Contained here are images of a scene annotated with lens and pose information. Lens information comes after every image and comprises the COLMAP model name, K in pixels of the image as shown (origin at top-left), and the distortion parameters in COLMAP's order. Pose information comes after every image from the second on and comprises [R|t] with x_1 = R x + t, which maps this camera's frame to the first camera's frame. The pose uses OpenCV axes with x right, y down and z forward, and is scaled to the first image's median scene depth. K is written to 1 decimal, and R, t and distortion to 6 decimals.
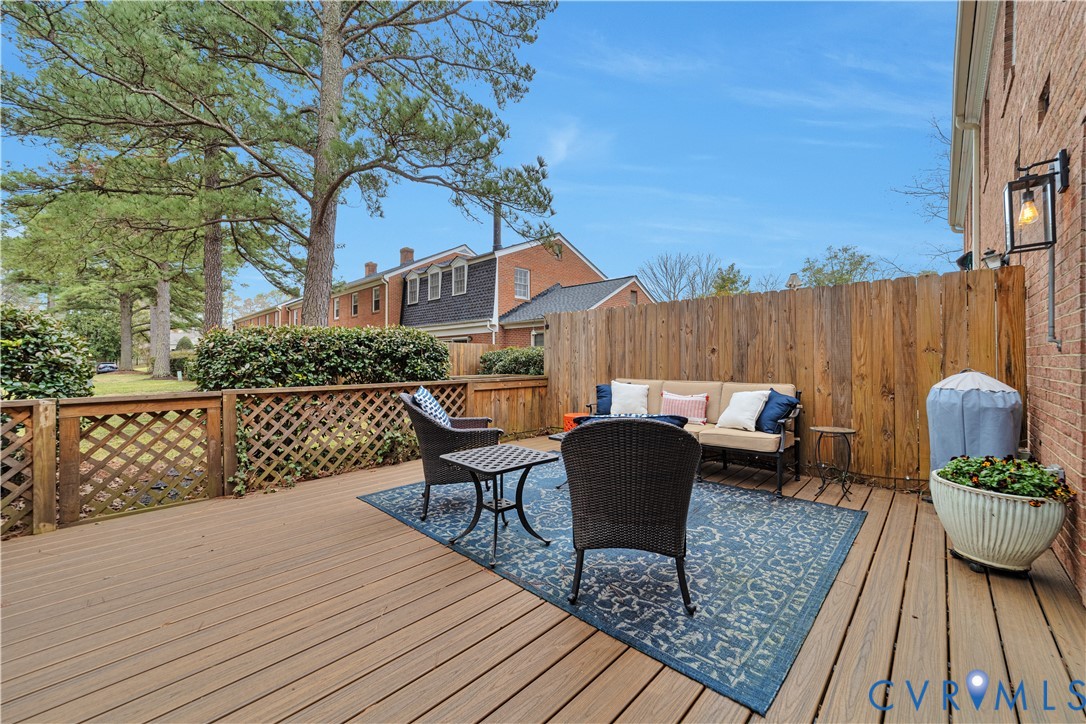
lens RADIAL K [[422.6, 0, 543.7], [0, 422.6, 359.9], [0, 0, 1]] dist [-0.011446, 0.005835]
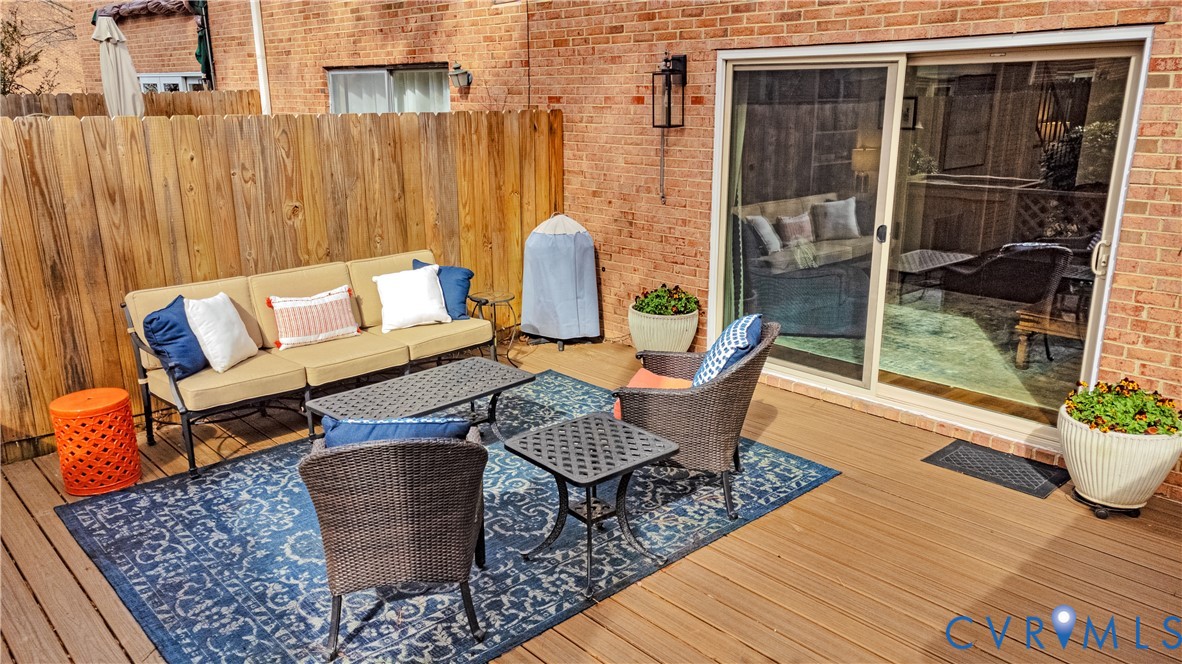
lens RADIAL K [[877.7, 0, 600.2], [0, 877.7, 334.8], [0, 0, 1]] dist [0.029348, 0.035950]
pose [[0.050533, -0.264728, 0.962998, -0.805961], [0.003944, 0.964276, 0.264872, -0.179002], [-0.998715, -0.009587, 0.049771, 0.524964]]
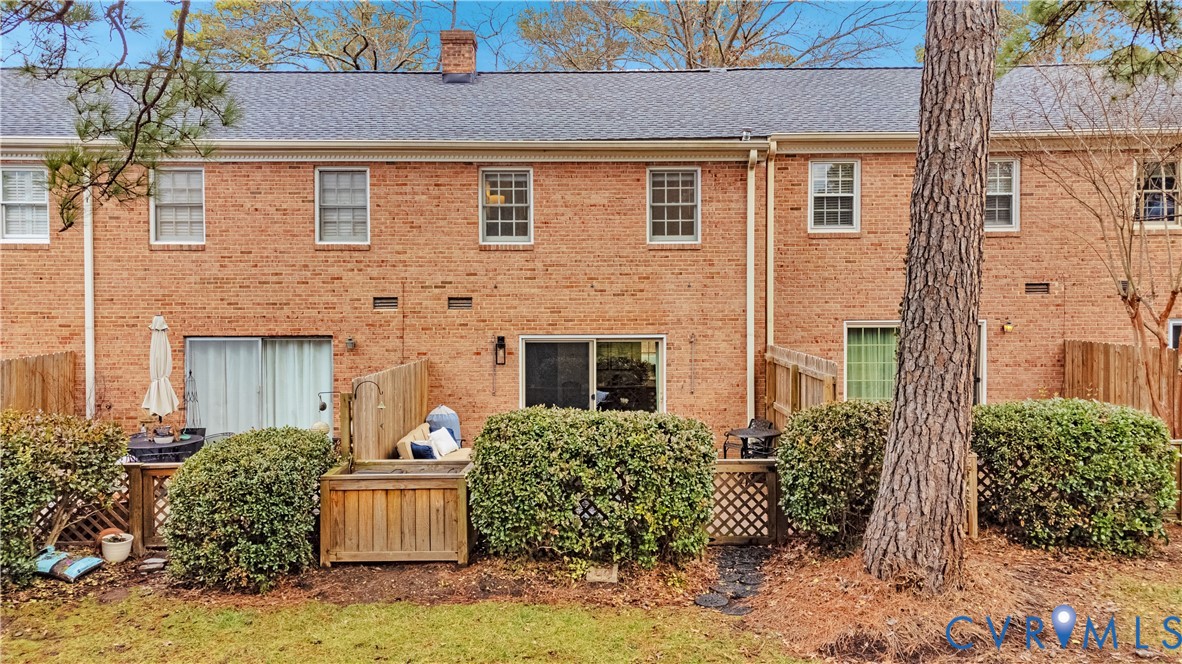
lens RADIAL K [[877.7, 0, 591.9], [0, 877.7, 333.7], [0, 0, 1]] dist [0.029348, 0.035950]
pose [[-0.708197, 0.001971, 0.706012, -1.983450], [0.004991, 0.999985, 0.002215, -0.247762], [-0.705998, 0.005093, -0.708196, 2.568013]]
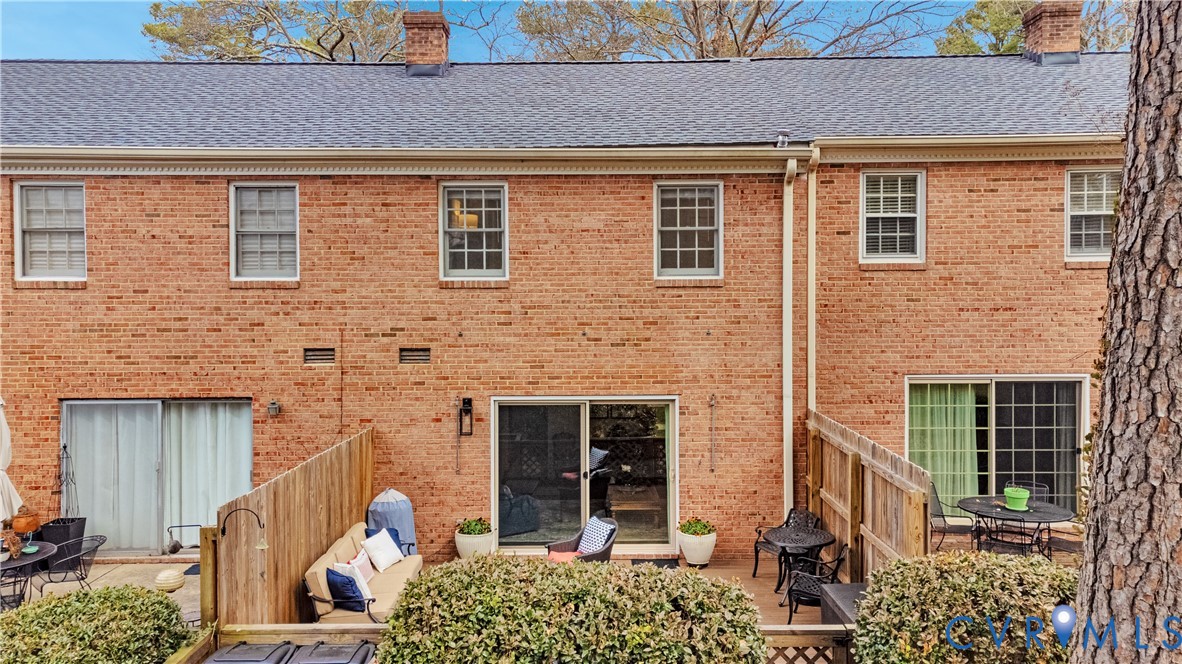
lens RADIAL K [[877.7, 0, 592.1], [0, 877.7, 332.8], [0, 0, 1]] dist [0.029348, 0.035950]
pose [[-0.702399, 0.001994, 0.711780, -1.505924], [0.005617, 0.999980, 0.002742, -0.428803], [-0.711761, 0.005924, -0.702397, 2.022713]]
